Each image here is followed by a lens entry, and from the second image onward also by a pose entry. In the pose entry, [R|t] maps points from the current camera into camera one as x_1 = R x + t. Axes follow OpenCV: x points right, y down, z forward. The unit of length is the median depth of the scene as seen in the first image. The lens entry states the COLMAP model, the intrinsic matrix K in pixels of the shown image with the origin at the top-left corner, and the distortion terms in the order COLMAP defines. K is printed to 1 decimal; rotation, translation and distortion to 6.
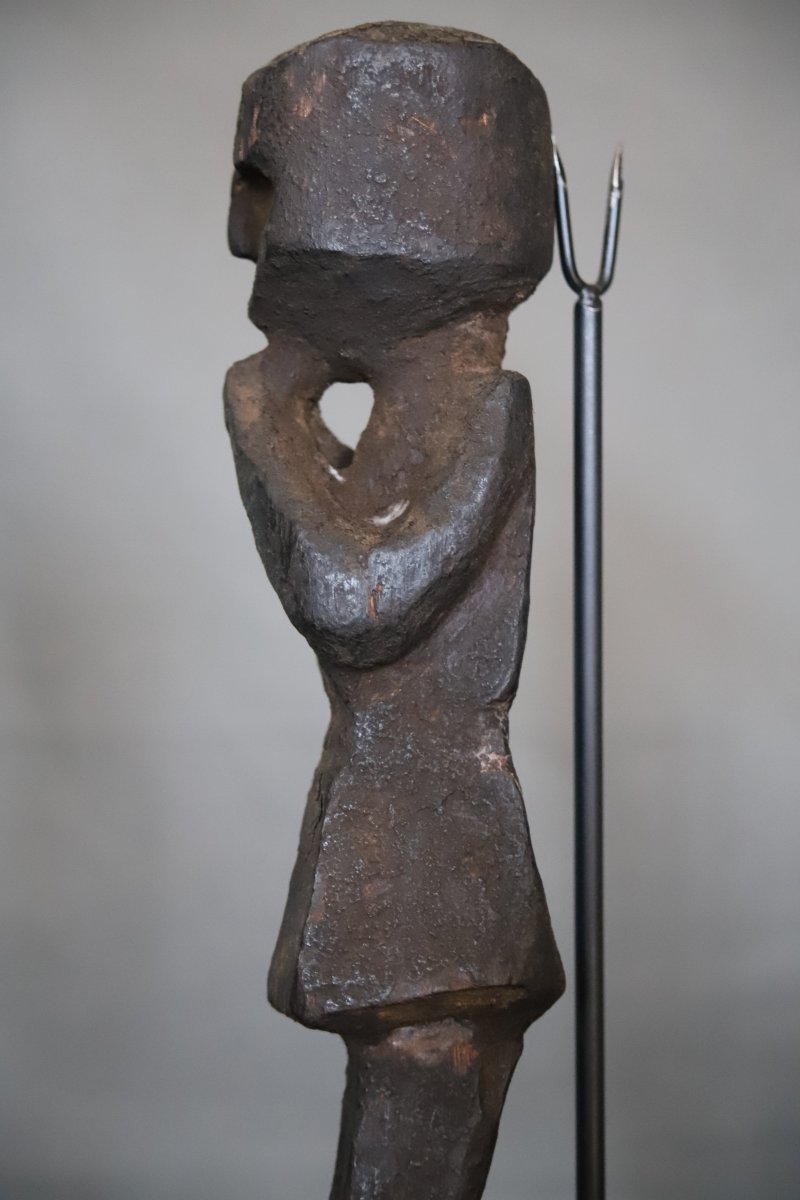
lens RADIAL K [[2390.2, 0, 399.1], [0, 2390.2, 597.8], [0, 0, 1]] dist [0.190166, 0.000000]
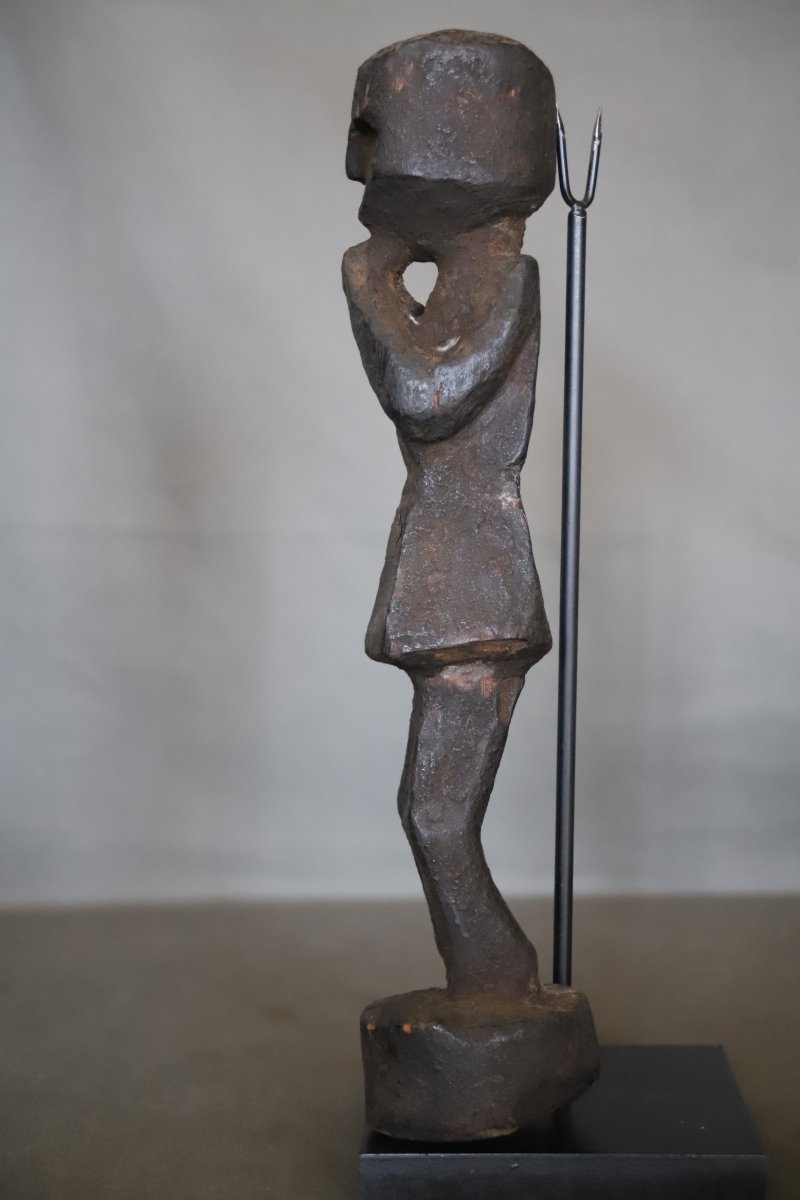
lens RADIAL K [[2216.2, 0, 397.6], [0, 2216.2, 602.4], [0, 0, 1]] dist [0.139228, 0.000000]
pose [[0.999785, 0.017619, -0.010964, -0.017911], [-0.017155, 0.999008, 0.041084, 0.075604], [0.011677, -0.040887, 0.999096, -0.475768]]
